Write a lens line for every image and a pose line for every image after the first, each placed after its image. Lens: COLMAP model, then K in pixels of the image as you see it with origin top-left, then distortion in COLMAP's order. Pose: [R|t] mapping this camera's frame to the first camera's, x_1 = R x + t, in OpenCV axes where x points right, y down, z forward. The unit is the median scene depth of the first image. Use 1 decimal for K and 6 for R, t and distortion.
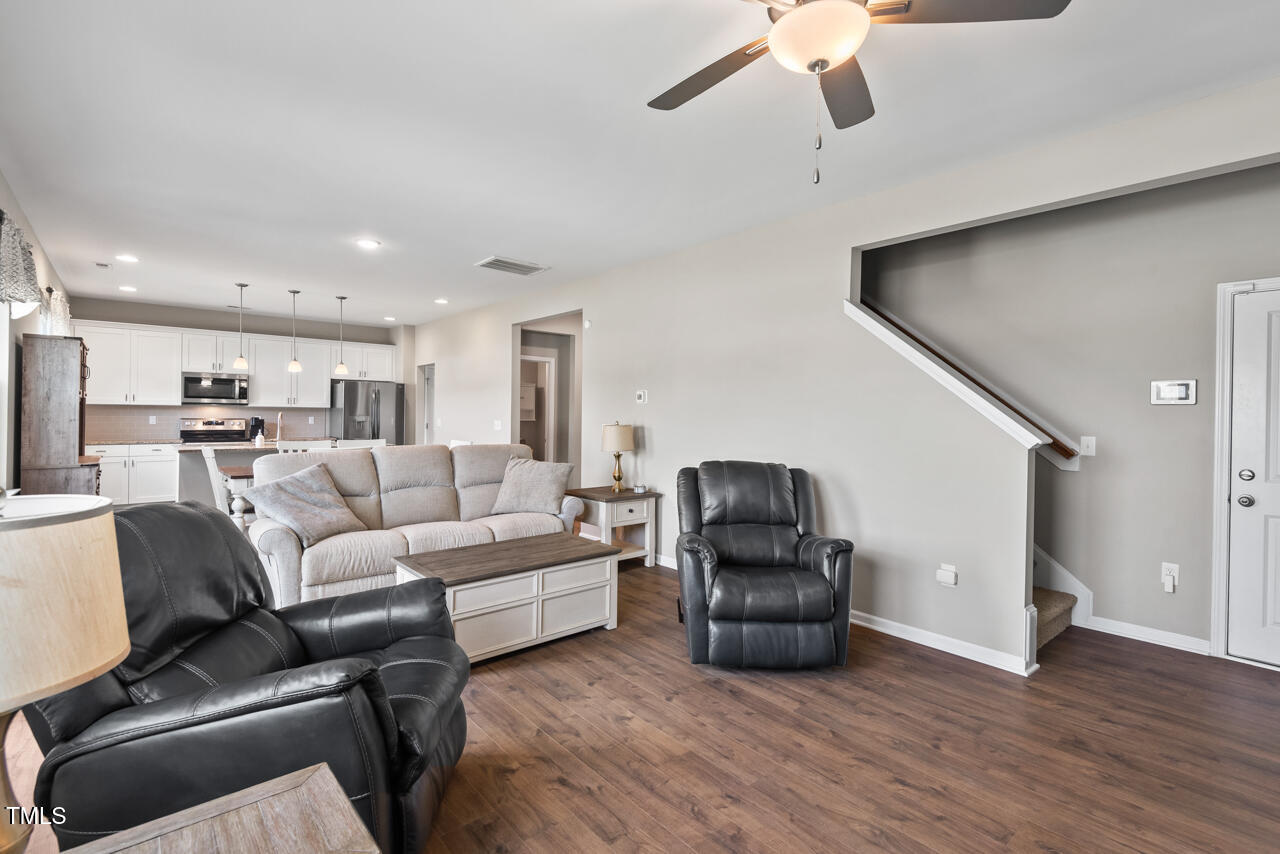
lens RADIAL K [[593.5, 0, 648.6], [0, 593.5, 407.6], [0, 0, 1]] dist [-0.003097, -0.001077]
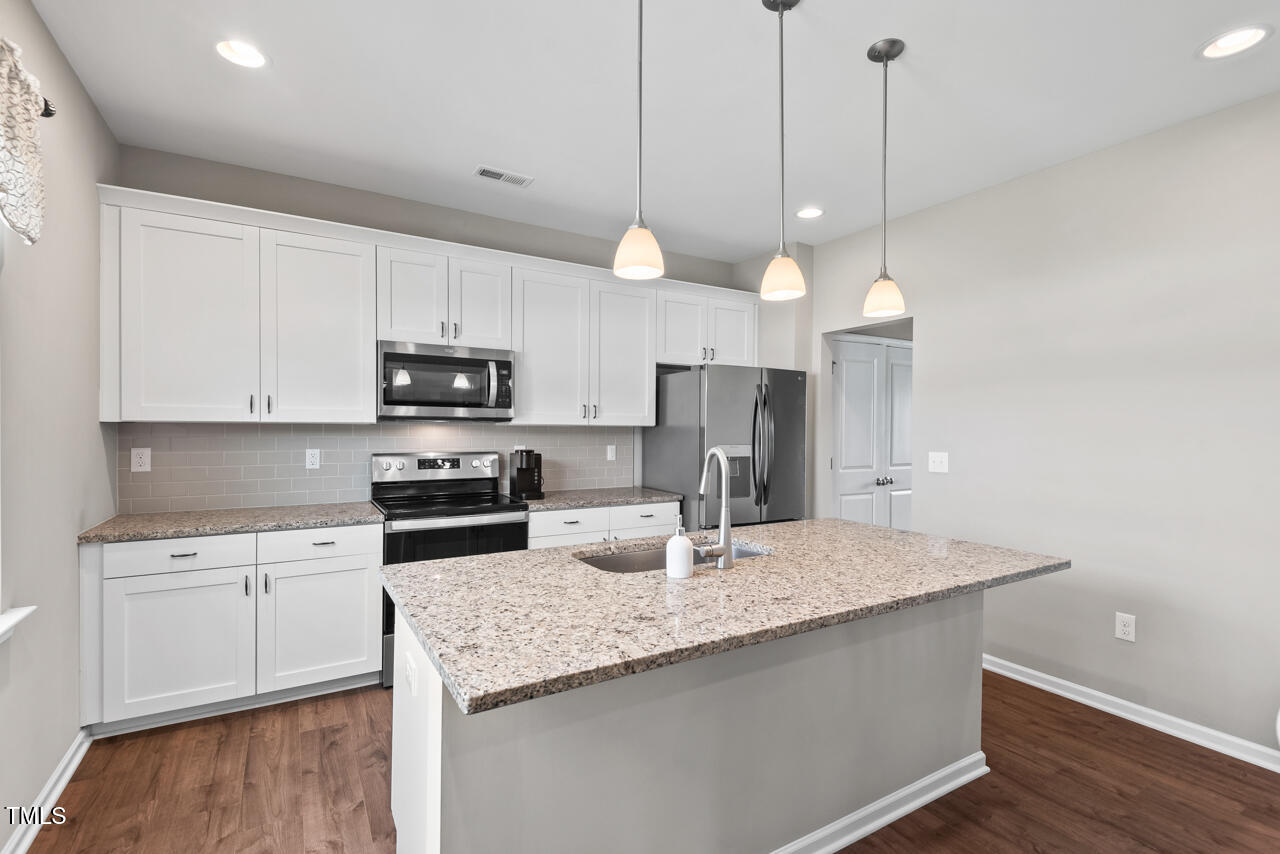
lens RADIAL K [[581.9, 0, 642.3], [0, 581.9, 421.3], [0, 0, 1]] dist [0.002144, 0.000076]
pose [[0.984140, -0.005603, -0.177307, -0.522059], [0.005915, 0.999982, 0.001233, -0.004423], [0.177297, -0.002262, 0.984155, 0.620081]]
